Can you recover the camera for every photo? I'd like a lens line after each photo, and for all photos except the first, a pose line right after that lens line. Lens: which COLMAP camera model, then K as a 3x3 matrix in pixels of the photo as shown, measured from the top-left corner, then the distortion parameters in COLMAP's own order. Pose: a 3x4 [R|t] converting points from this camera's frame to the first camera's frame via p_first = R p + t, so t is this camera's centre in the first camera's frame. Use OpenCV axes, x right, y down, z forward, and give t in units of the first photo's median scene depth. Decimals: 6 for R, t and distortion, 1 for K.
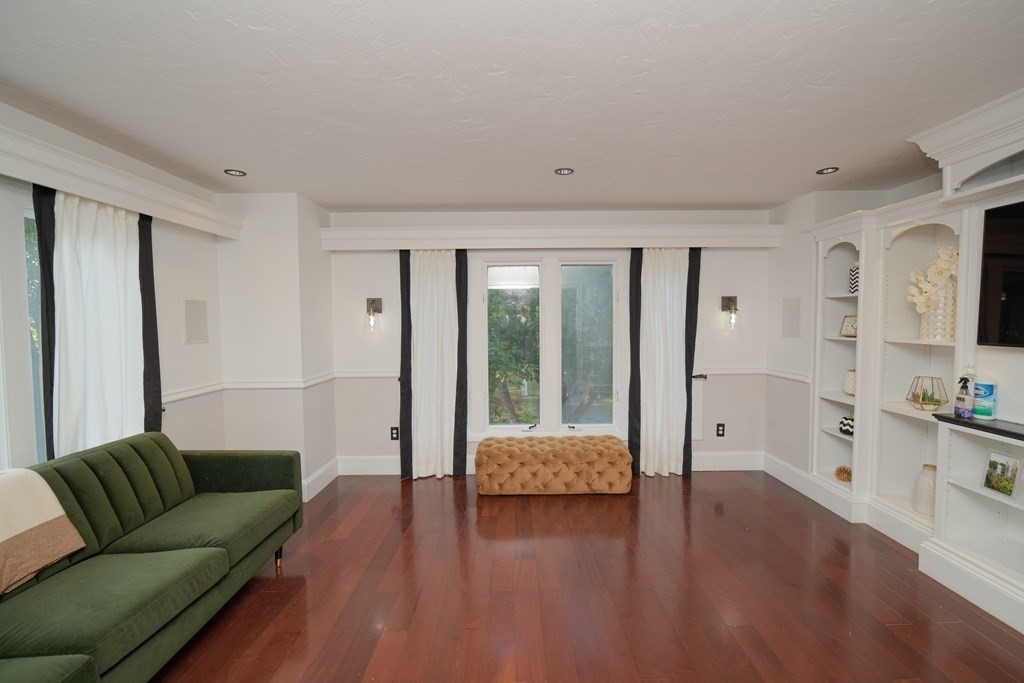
lens RADIAL K [[437.4, 0, 512.0], [0, 437.4, 341.5], [0, 0, 1]] dist [-0.009464, 0.000665]
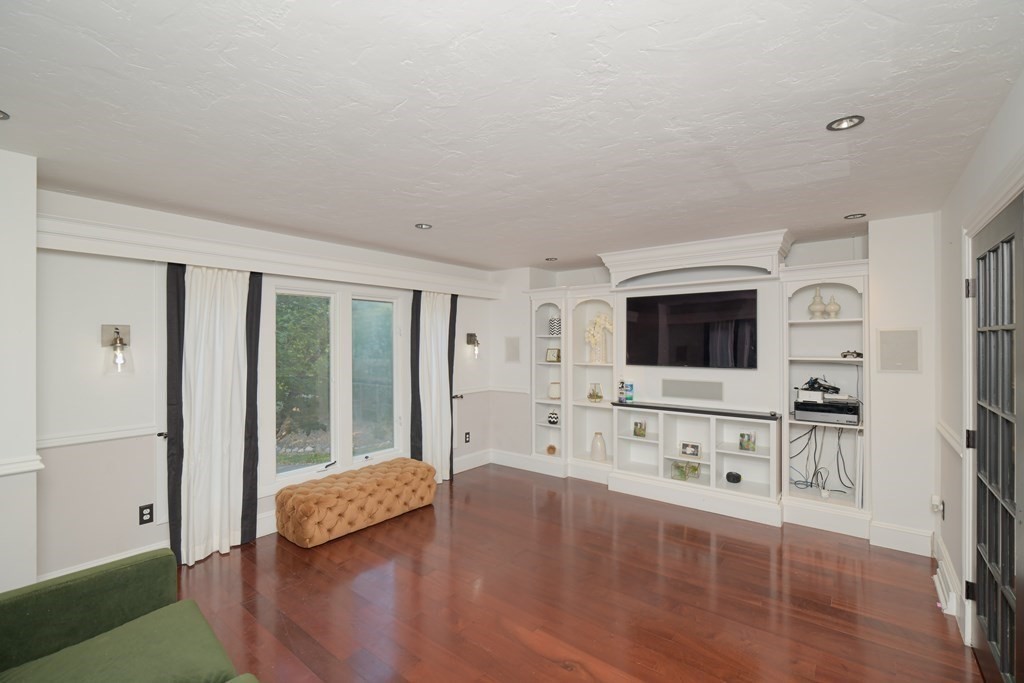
lens RADIAL K [[446.9, 0, 512.0], [0, 446.9, 341.5], [0, 0, 1]] dist [0.000334, 0.000207]
pose [[0.631758, 0.007796, 0.775127, -0.478107], [0.038019, 0.998434, -0.041030, -0.019586], [-0.774233, 0.055390, 0.630472, 0.062697]]
